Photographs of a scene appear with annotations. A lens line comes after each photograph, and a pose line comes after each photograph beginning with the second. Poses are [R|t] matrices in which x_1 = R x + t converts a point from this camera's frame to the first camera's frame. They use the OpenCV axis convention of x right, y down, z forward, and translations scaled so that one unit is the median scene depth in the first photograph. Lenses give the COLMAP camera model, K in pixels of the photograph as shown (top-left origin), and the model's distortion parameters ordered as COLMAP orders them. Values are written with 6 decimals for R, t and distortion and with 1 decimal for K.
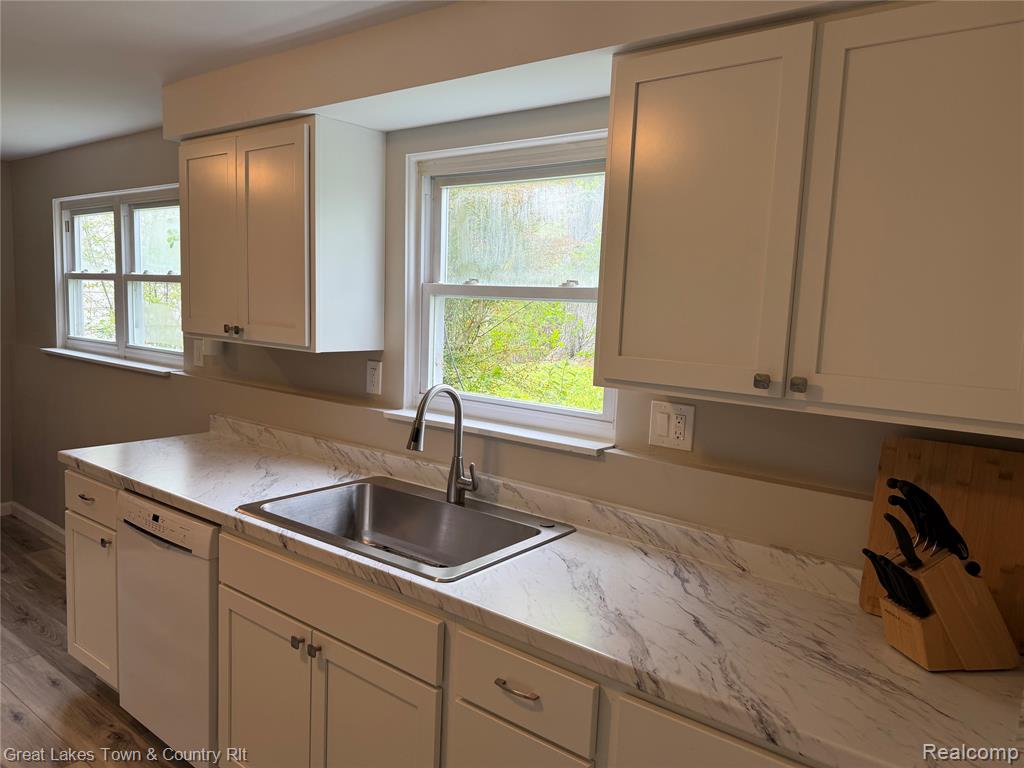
lens RADIAL K [[720.9, 0, 512.0], [0, 720.9, 384.0], [0, 0, 1]] dist [0.107171, -0.119071]
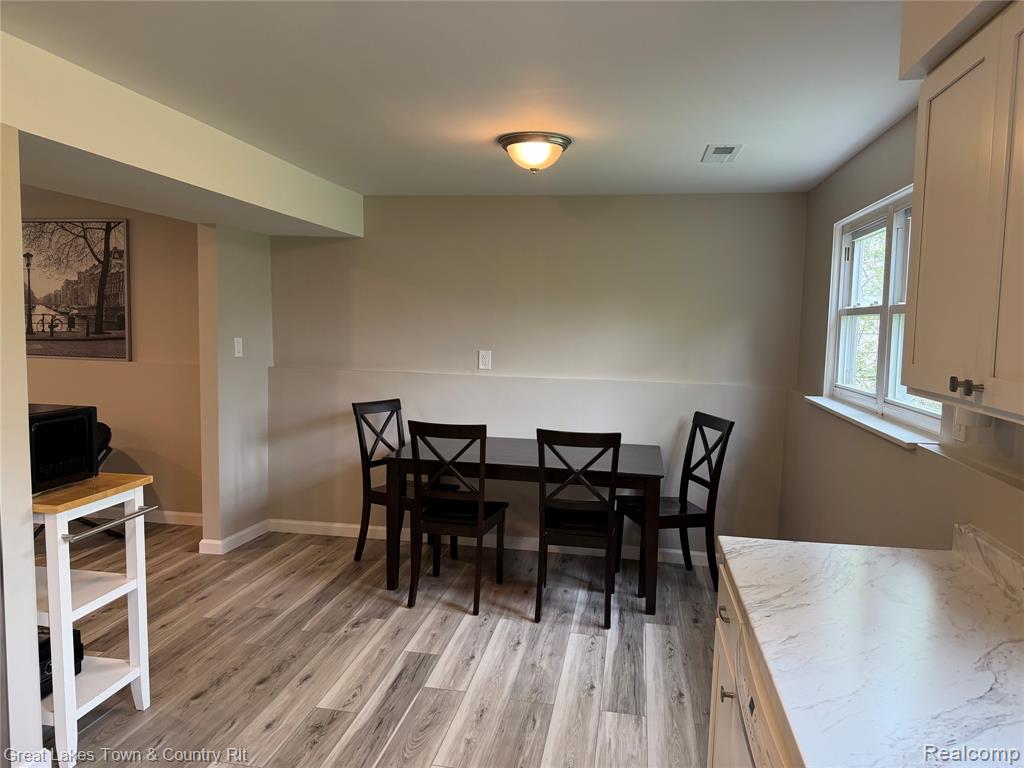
lens RADIAL K [[720.9, 0, 512.0], [0, 720.9, 384.0], [0, 0, 1]] dist [0.107171, -0.119071]
pose [[0.472603, 0.048036, -0.879965, -0.042160], [-0.103818, 0.994595, -0.001464, -0.025745], [0.875139, 0.092048, 0.475036, 0.286924]]
